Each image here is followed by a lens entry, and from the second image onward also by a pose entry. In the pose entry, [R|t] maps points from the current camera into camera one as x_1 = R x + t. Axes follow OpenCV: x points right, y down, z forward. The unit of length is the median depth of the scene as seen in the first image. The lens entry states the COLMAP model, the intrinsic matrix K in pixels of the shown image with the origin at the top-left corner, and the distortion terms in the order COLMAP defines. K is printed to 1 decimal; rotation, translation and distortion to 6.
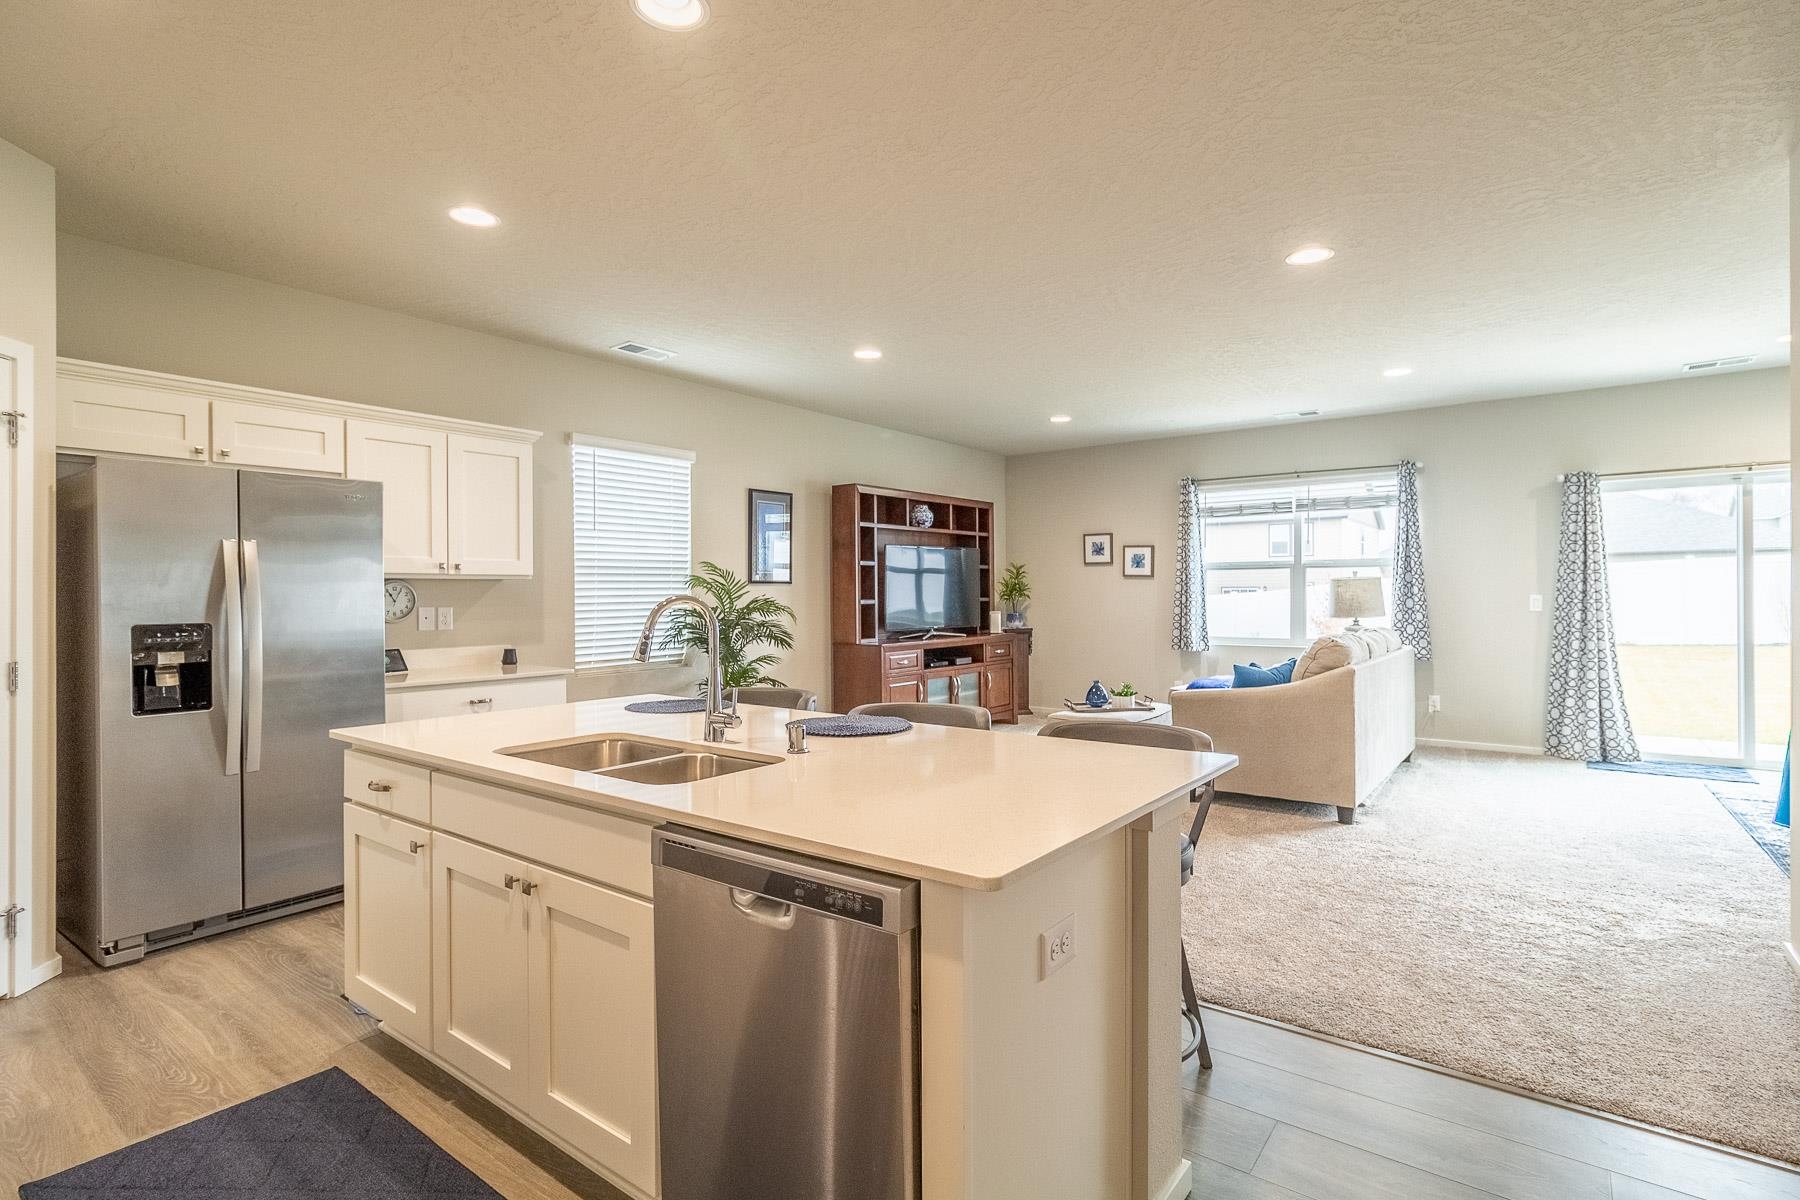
lens RADIAL K [[865.6, 0, 928.2], [0, 865.6, 594.9], [0, 0, 1]] dist [0.003021, 0.000323]
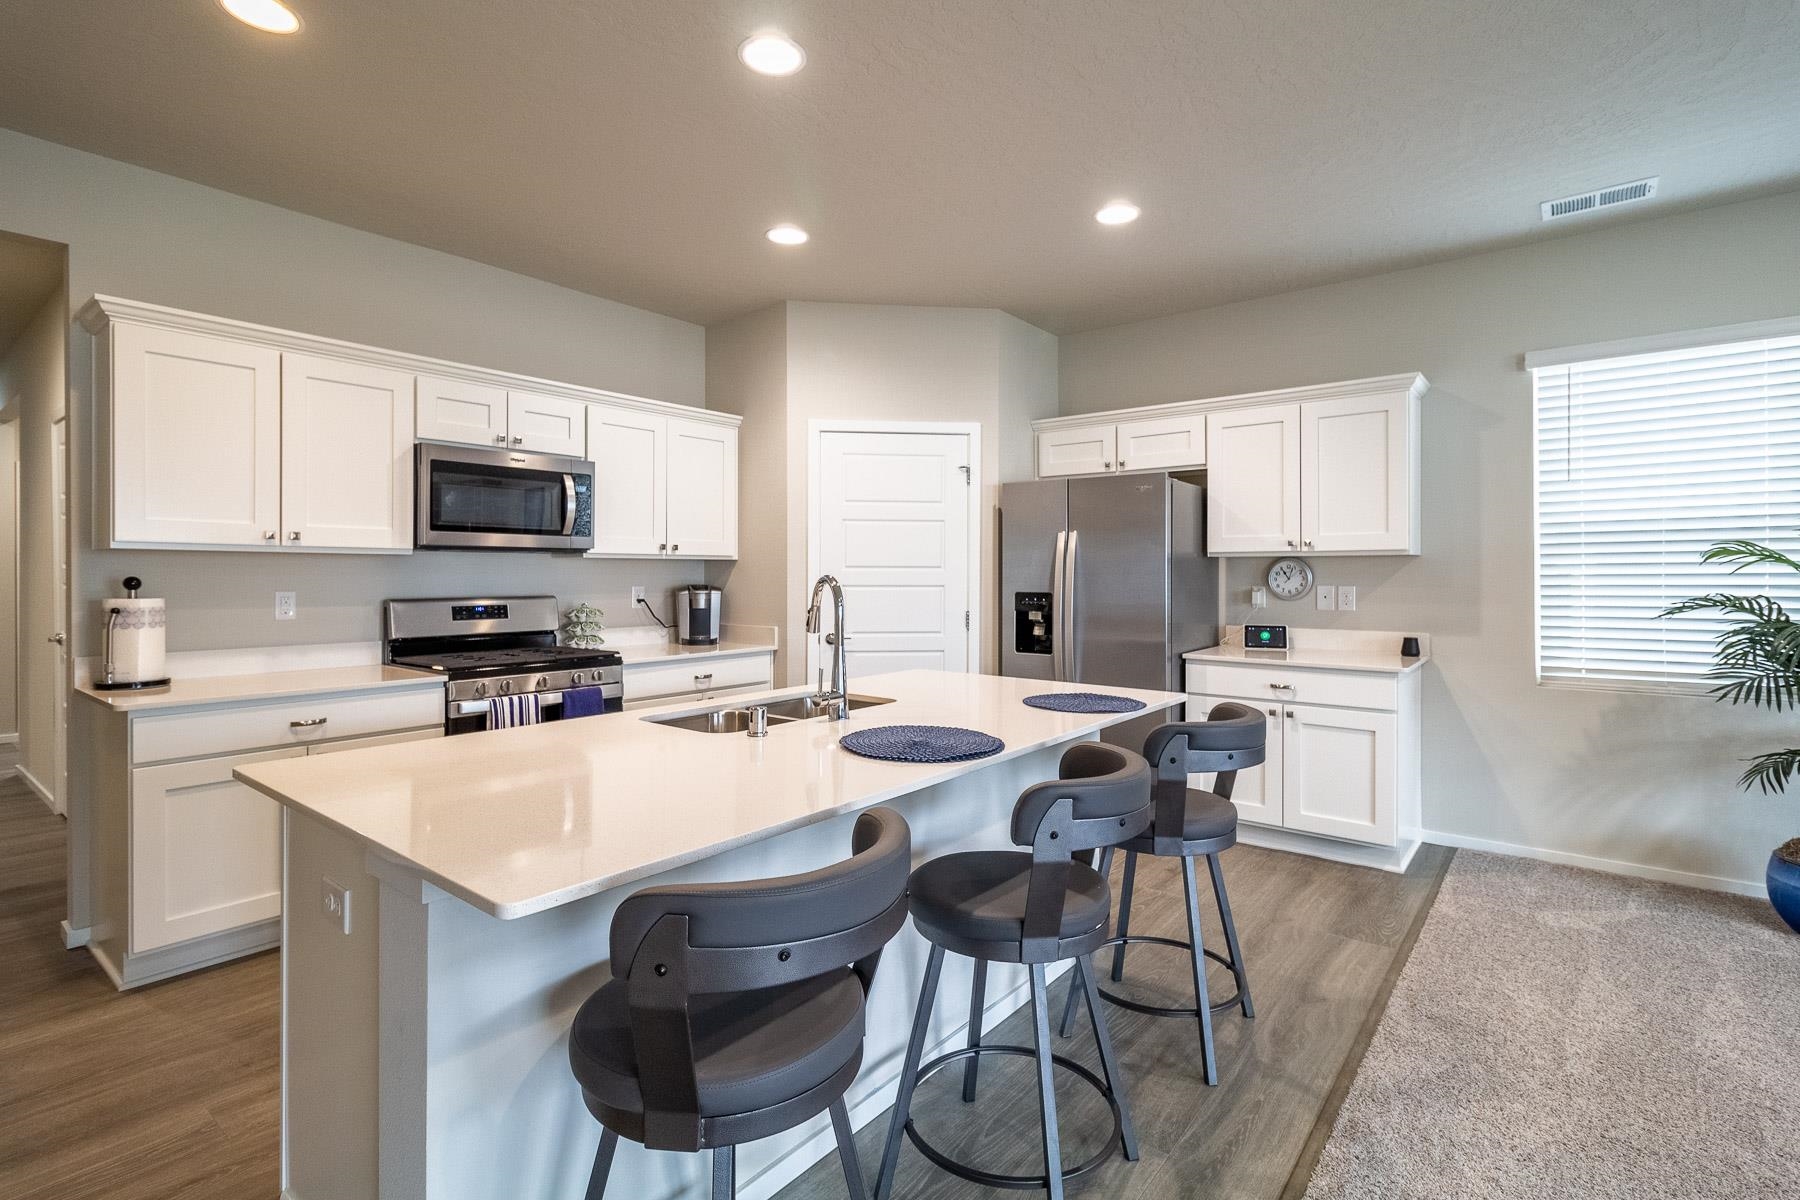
lens RADIAL K [[865.6, 0, 928.2], [0, 865.6, 594.9], [0, 0, 1]] dist [0.003021, 0.000323]
pose [[-0.038181, 0.029414, -0.998838, 0.259345], [-0.002548, 0.999561, 0.029533, -0.001965], [0.999268, 0.003672, -0.038089, 0.388509]]
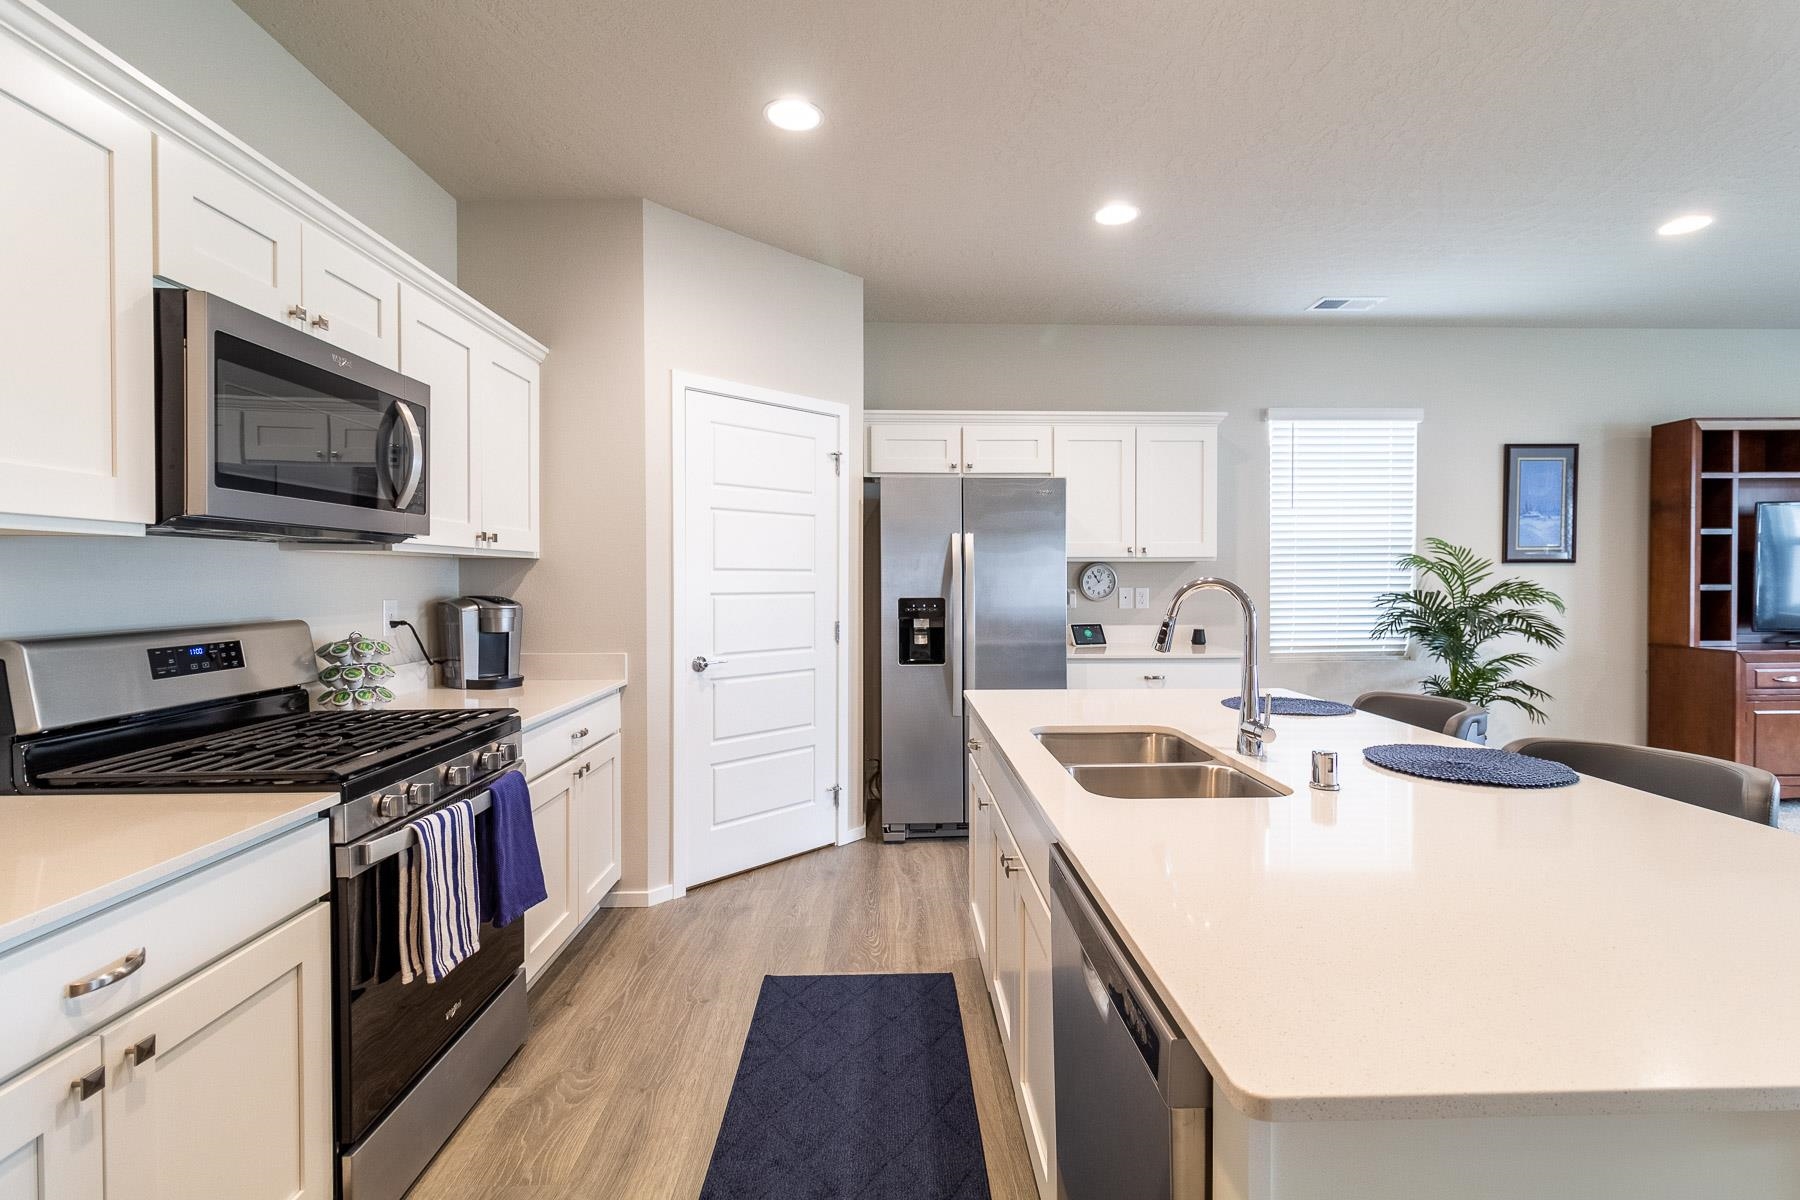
lens RADIAL K [[837.9, 0, 927.0], [0, 837.9, 593.7], [0, 0, 1]] dist [0.001471, 0.000077]
pose [[0.625292, 0.017889, -0.780186, 0.061485], [-0.002065, 0.999772, 0.021269, -0.000130], [0.780388, -0.011688, 0.625186, 0.088677]]
